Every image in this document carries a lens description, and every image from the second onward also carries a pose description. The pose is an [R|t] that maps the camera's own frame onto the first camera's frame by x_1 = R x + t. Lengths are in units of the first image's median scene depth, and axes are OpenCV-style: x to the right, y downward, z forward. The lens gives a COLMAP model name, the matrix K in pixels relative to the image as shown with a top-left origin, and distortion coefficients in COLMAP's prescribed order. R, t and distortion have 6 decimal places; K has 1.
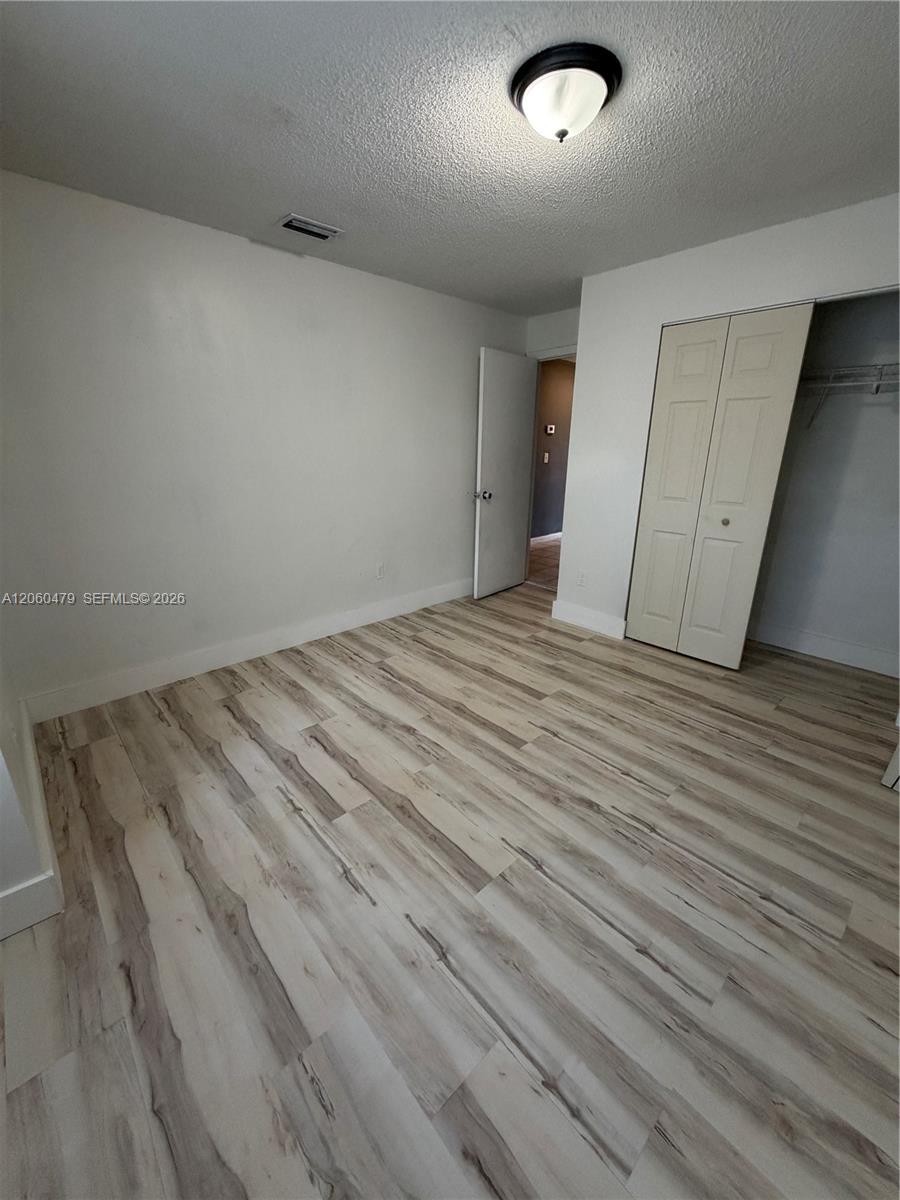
lens RADIAL K [[479.6, 0, 450.0], [0, 479.6, 600.0], [0, 0, 1]] dist [-0.000013, -0.000007]
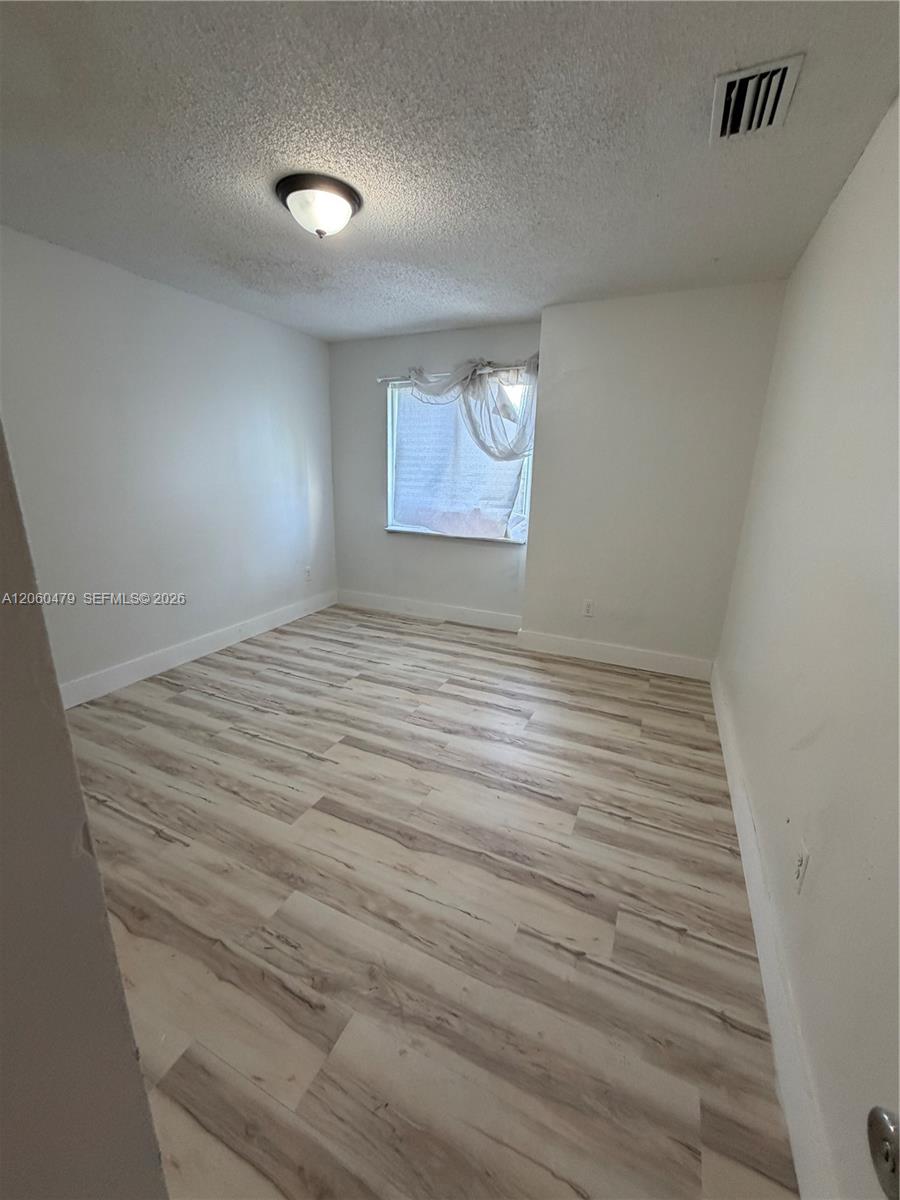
lens RADIAL K [[479.6, 0, 450.0], [0, 479.6, 600.0], [0, 0, 1]] dist [-0.000013, -0.000007]
pose [[-0.926197, 0.076849, -0.369125, 0.300176], [-0.143271, 0.833840, 0.533089, -0.570951], [0.348759, 0.546631, -0.761290, 1.716453]]
